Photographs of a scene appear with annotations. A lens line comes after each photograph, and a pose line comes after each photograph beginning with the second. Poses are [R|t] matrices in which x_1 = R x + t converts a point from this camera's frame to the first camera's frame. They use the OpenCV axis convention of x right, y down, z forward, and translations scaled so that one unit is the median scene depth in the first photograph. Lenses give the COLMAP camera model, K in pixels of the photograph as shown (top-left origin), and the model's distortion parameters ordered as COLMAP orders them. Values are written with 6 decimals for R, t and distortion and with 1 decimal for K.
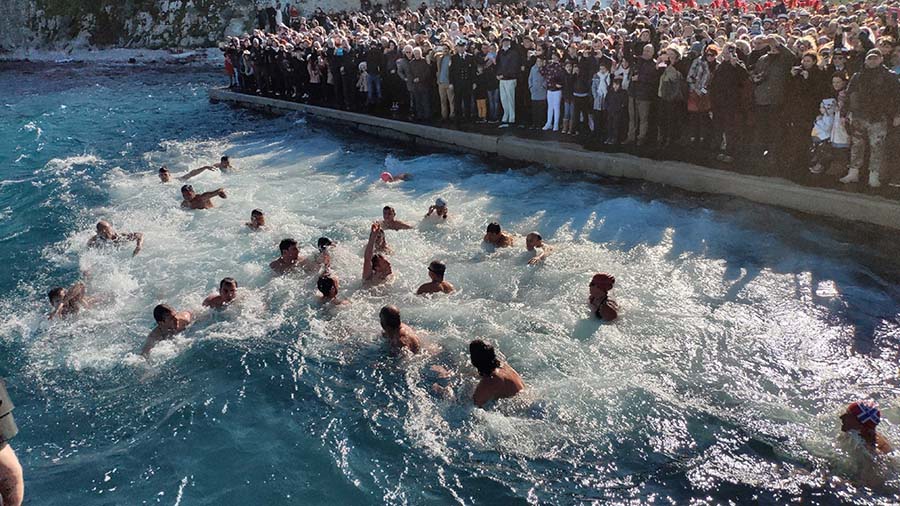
lens RADIAL K [[674.5, 0, 455.0], [0, 674.5, 276.5], [0, 0, 1]] dist [0.102179, -0.211599]
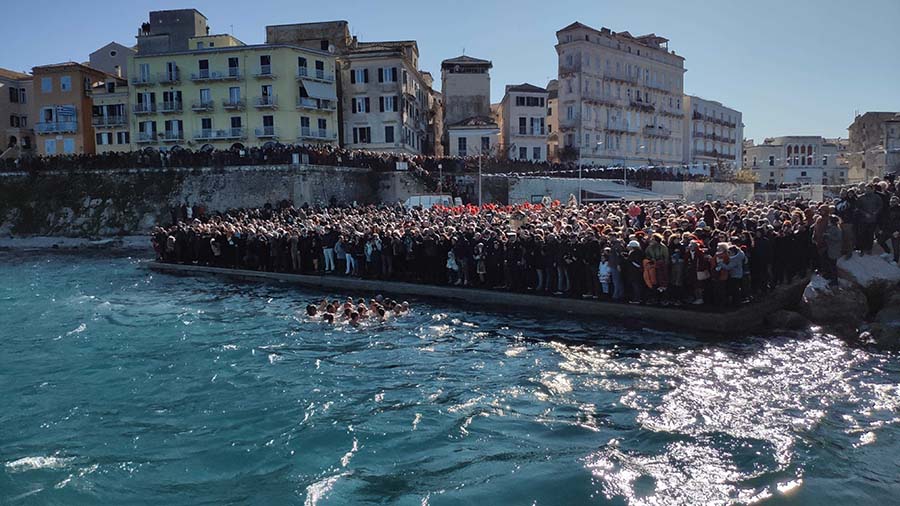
lens RADIAL K [[674.5, 0, 455.0], [0, 674.5, 276.5], [0, 0, 1]] dist [0.102179, -0.211599]
pose [[0.988740, -0.016644, 0.148716, 0.037364], [0.054636, 0.965342, -0.255204, 0.074507], [-0.139314, 0.260456, 0.955382, -0.216156]]
